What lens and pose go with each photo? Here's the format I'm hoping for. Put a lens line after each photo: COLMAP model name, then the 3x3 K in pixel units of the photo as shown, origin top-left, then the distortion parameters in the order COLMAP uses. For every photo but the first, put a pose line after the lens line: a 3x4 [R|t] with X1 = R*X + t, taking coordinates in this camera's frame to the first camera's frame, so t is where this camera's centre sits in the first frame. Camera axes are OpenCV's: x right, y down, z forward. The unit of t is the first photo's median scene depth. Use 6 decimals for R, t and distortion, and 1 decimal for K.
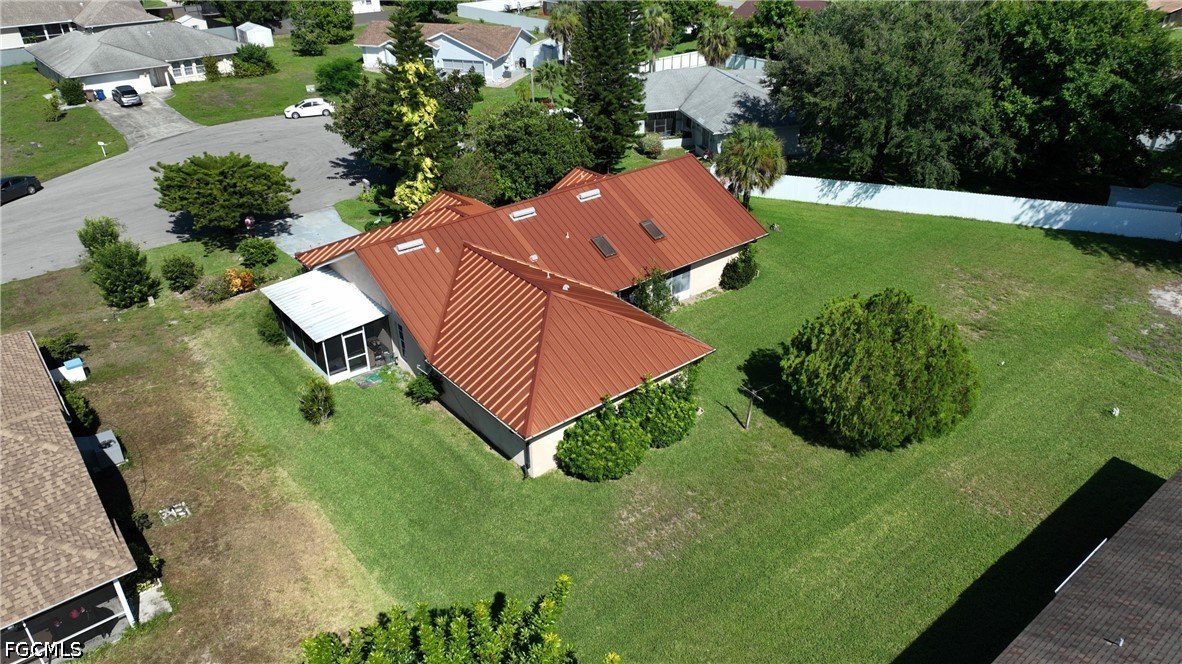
lens RADIAL K [[832.0, 0, 591.0], [0, 832.0, 332.0], [0, 0, 1]] dist [-0.002162, 0.021043]
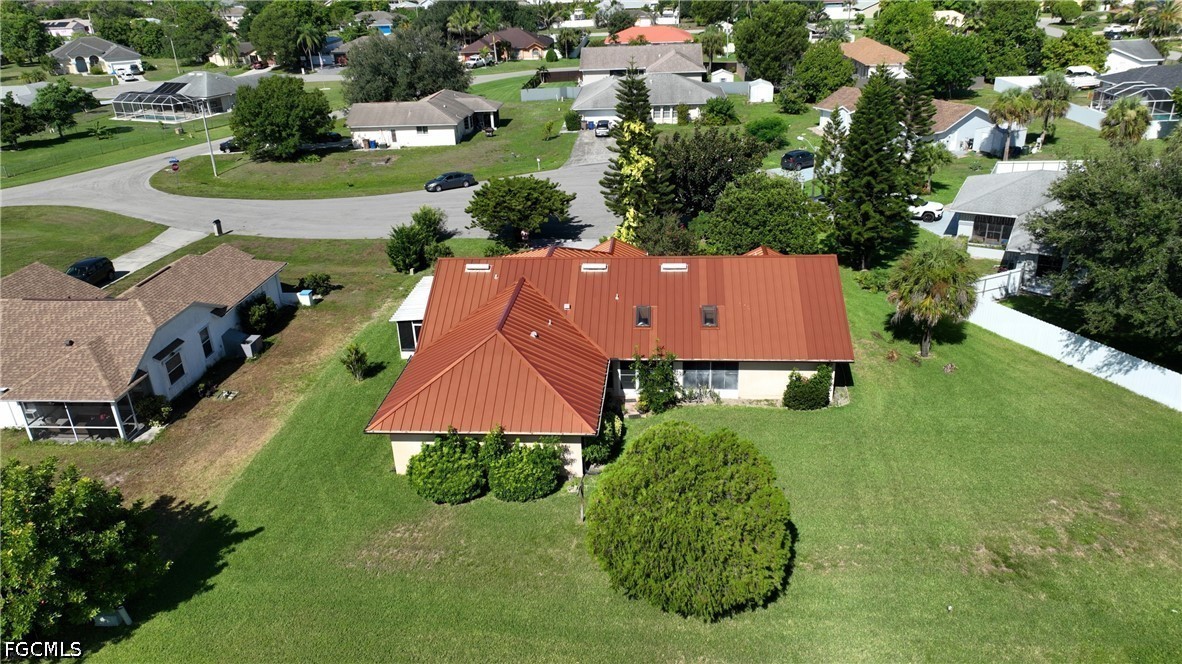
lens RADIAL K [[832.0, 0, 591.0], [0, 832.0, 332.0], [0, 0, 1]] dist [-0.002162, 0.021043]
pose [[0.708570, 0.273823, -0.650346, 0.470435], [-0.313251, 0.947909, 0.057814, -0.092275], [0.632300, 0.162756, 0.757435, 0.150901]]
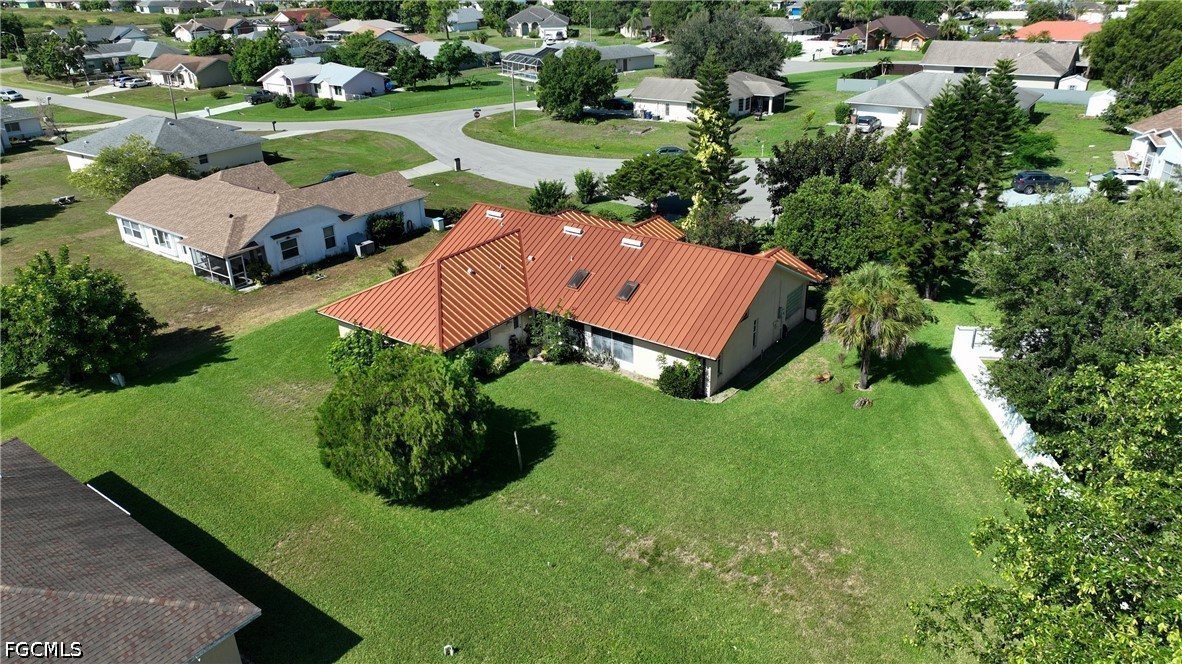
lens RADIAL K [[832.0, 0, 591.0], [0, 832.0, 332.0], [0, 0, 1]] dist [-0.002162, 0.021043]
pose [[0.230786, 0.404154, -0.885097, 0.769869], [-0.448468, 0.851453, 0.271854, -0.263173], [0.863489, 0.334198, 0.377754, 0.462293]]
